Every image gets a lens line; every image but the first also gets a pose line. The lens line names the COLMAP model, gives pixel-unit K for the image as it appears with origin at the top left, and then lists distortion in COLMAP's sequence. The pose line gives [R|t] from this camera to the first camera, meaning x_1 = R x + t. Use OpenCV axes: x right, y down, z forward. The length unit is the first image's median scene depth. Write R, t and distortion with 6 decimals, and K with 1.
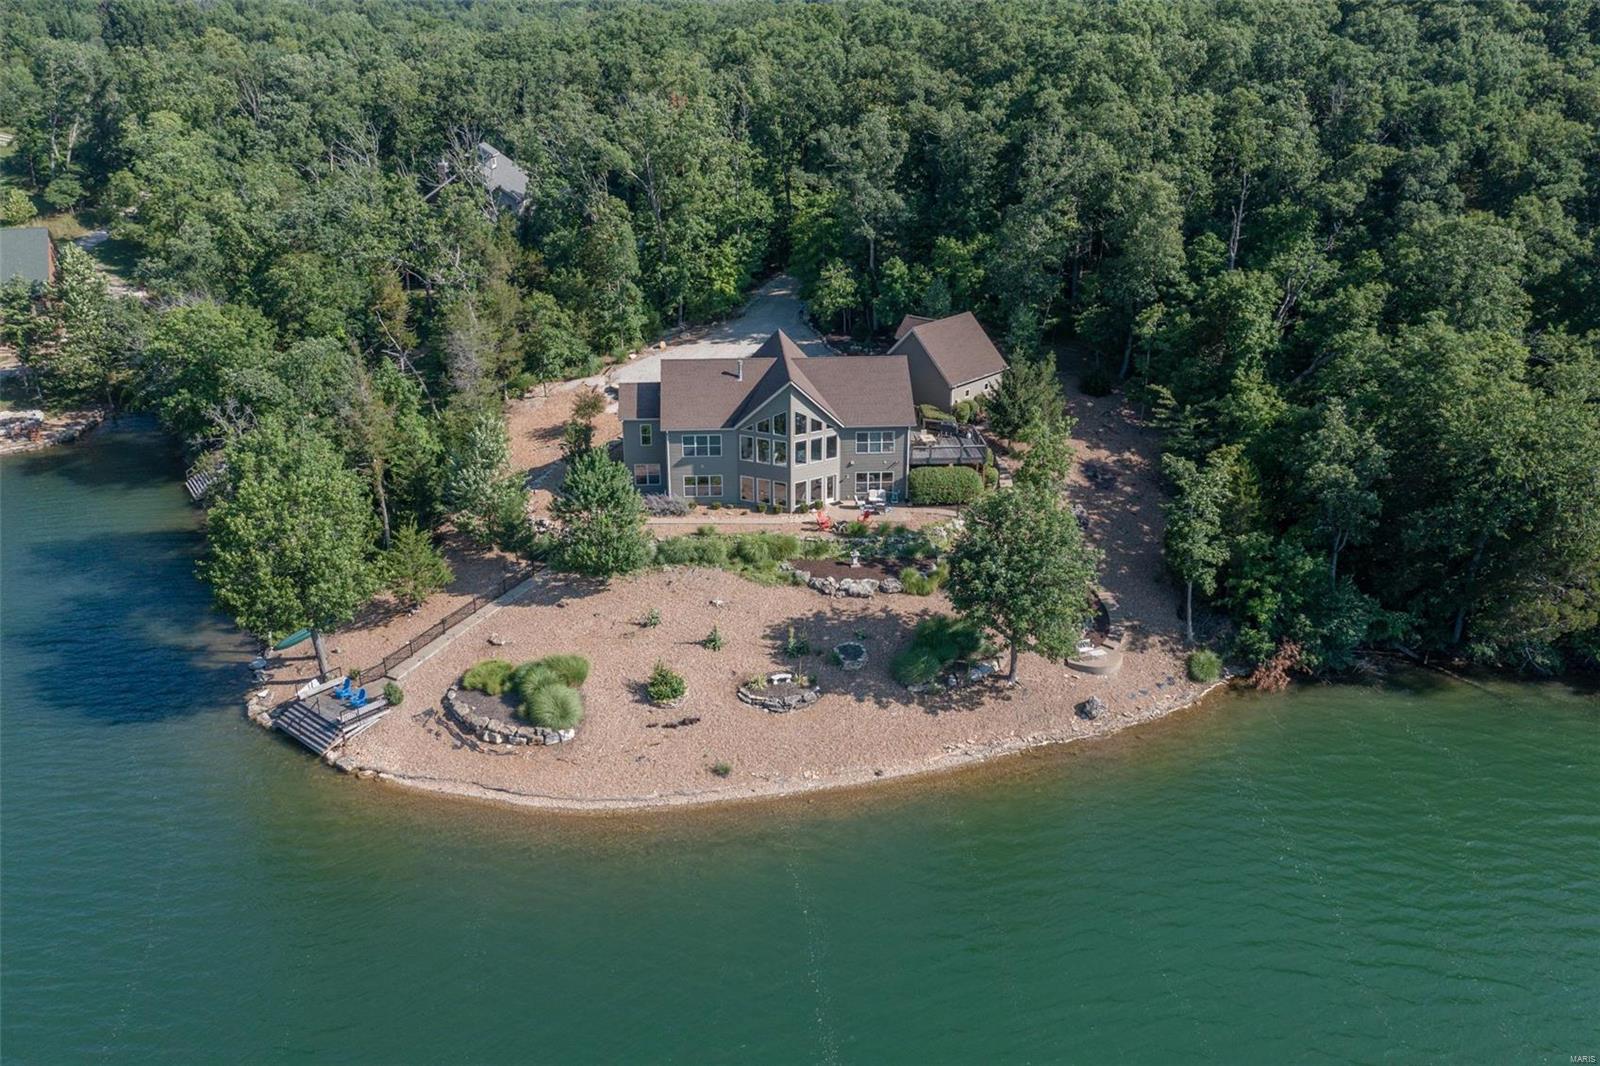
lens RADIAL K [[1287.1, 0, 800.8], [0, 1287.1, 532.6], [0, 0, 1]] dist [-0.007326, 0.012975]
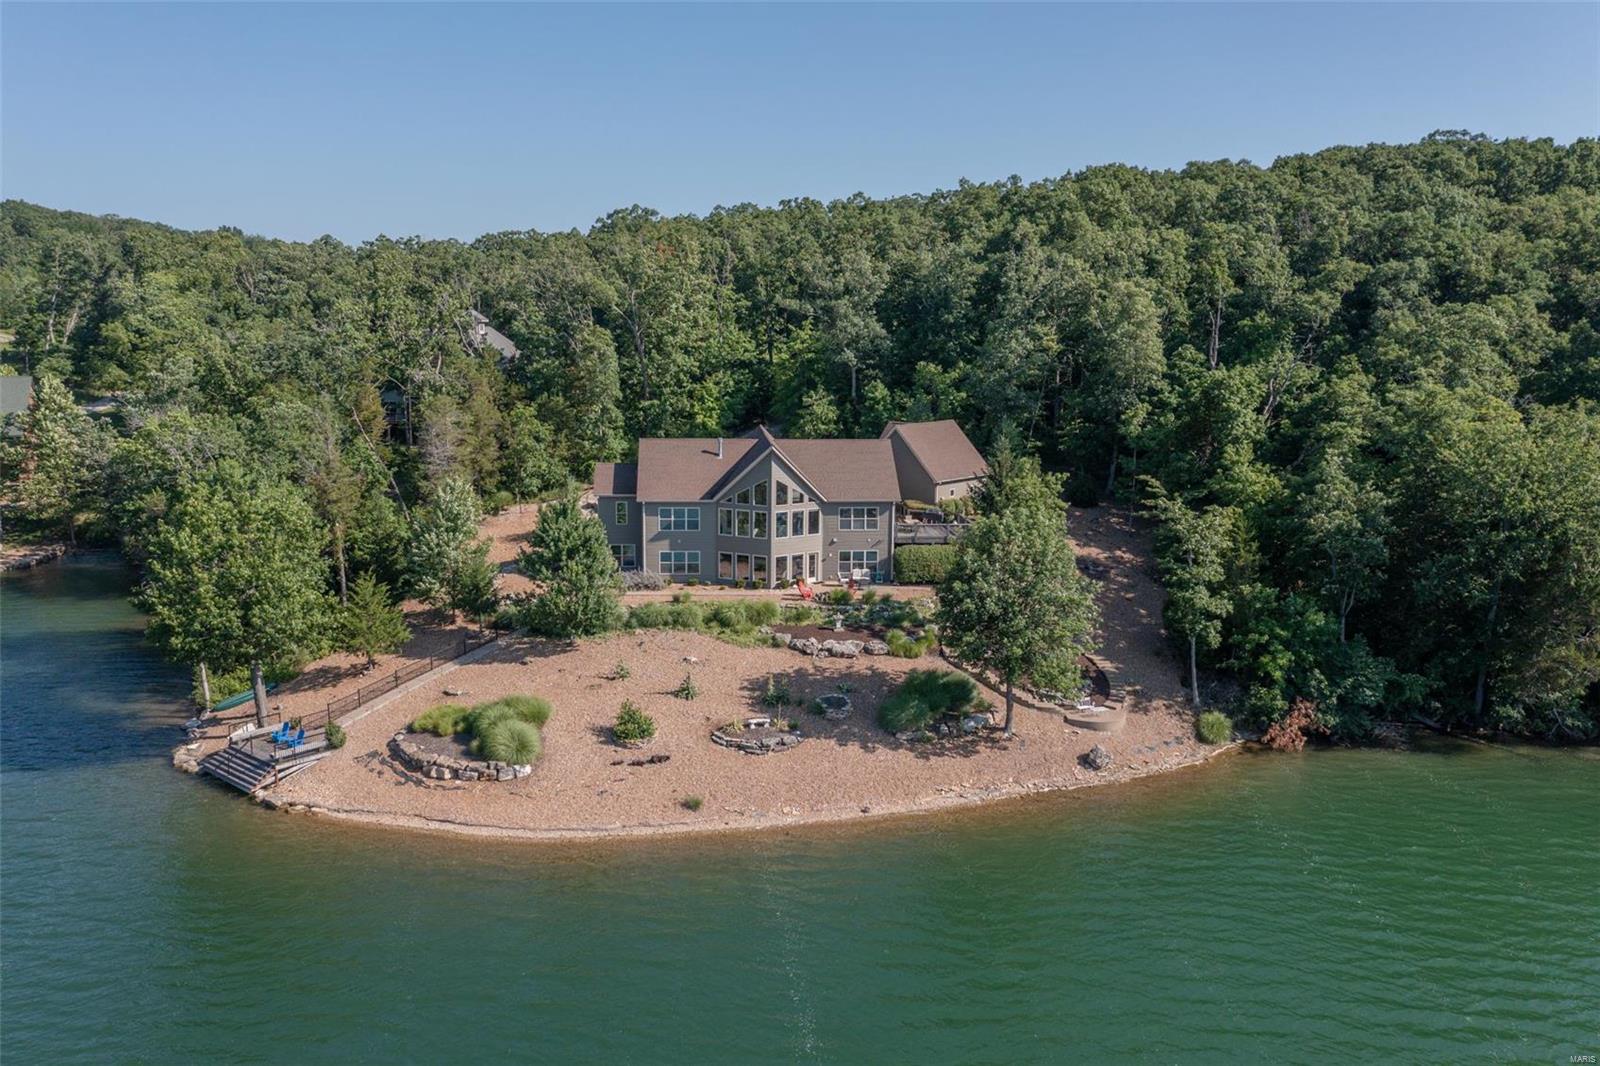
lens RADIAL K [[1287.1, 0, 801.1], [0, 1287.1, 540.0], [0, 0, 1]] dist [-0.007326, 0.012975]
pose [[0.999879, 0.006455, 0.014186, 0.000768], [-0.003348, 0.977897, -0.209060, 0.149598], [-0.015222, 0.208987, 0.977800, 0.058991]]
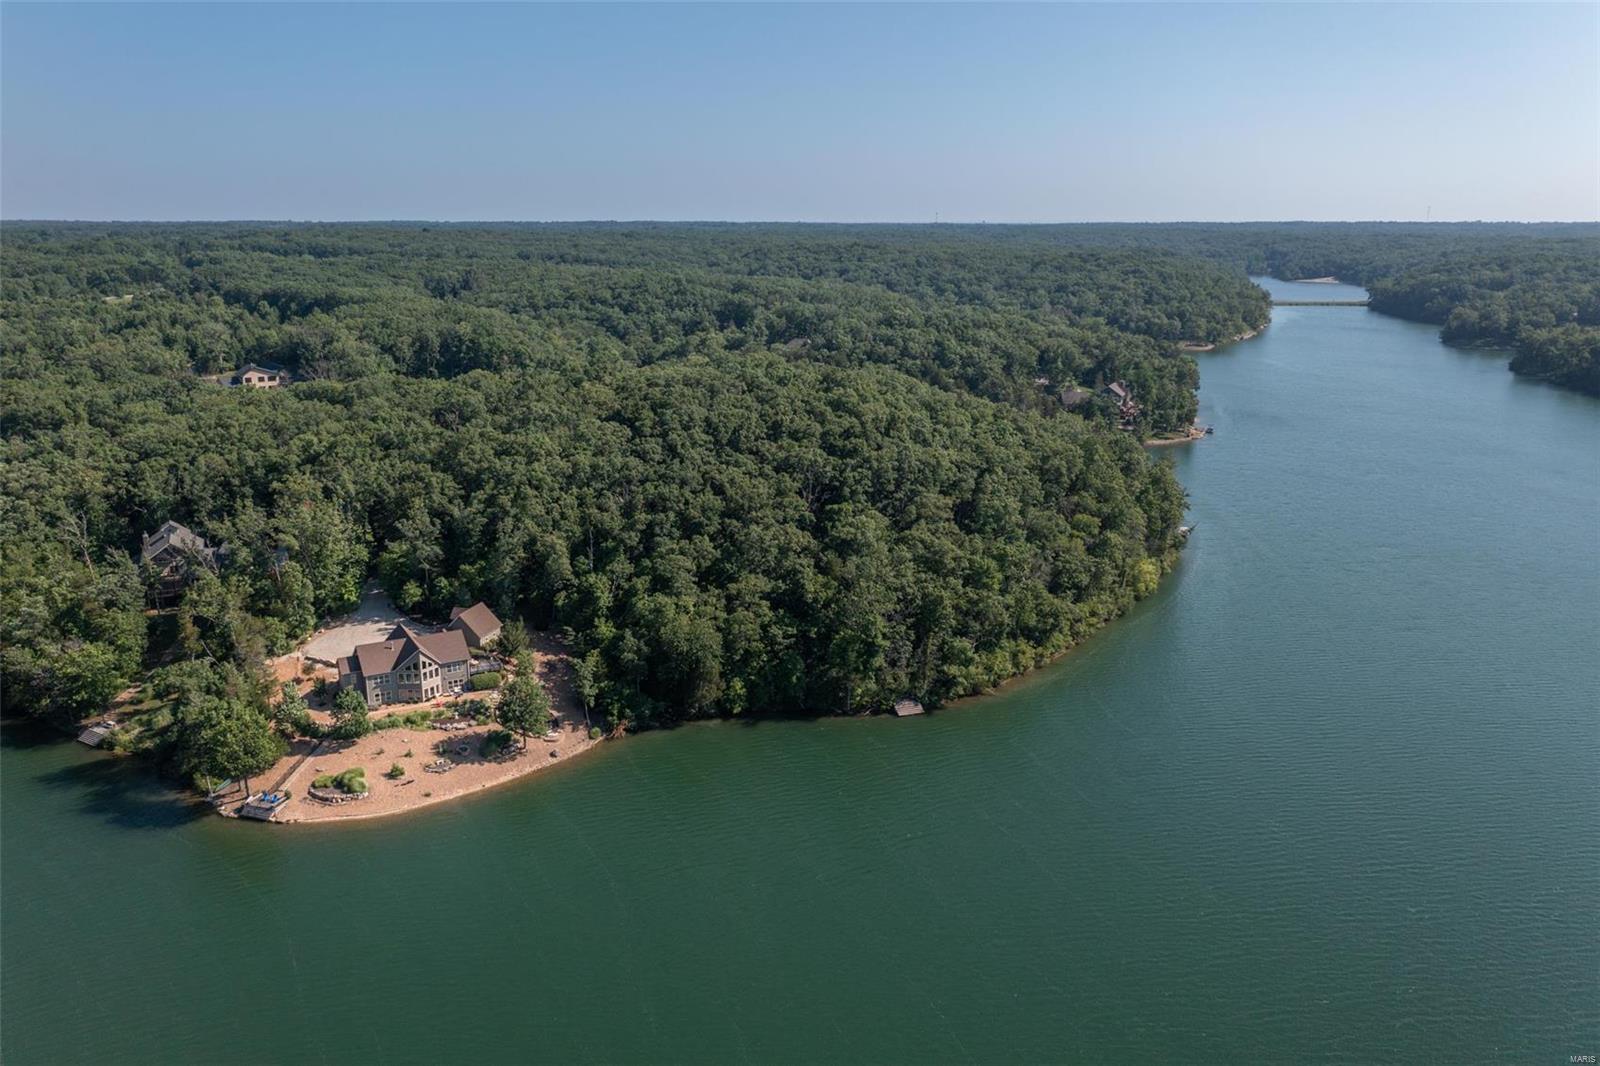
lens RADIAL K [[1287.1, 0, 810.8], [0, 1287.1, 546.9], [0, 0, 1]] dist [-0.007326, 0.012975]
pose [[0.904799, -0.108881, 0.411685, -0.312950], [0.156506, 0.984125, -0.083690, 0.014163], [-0.396037, 0.140154, 0.907475, -1.521117]]
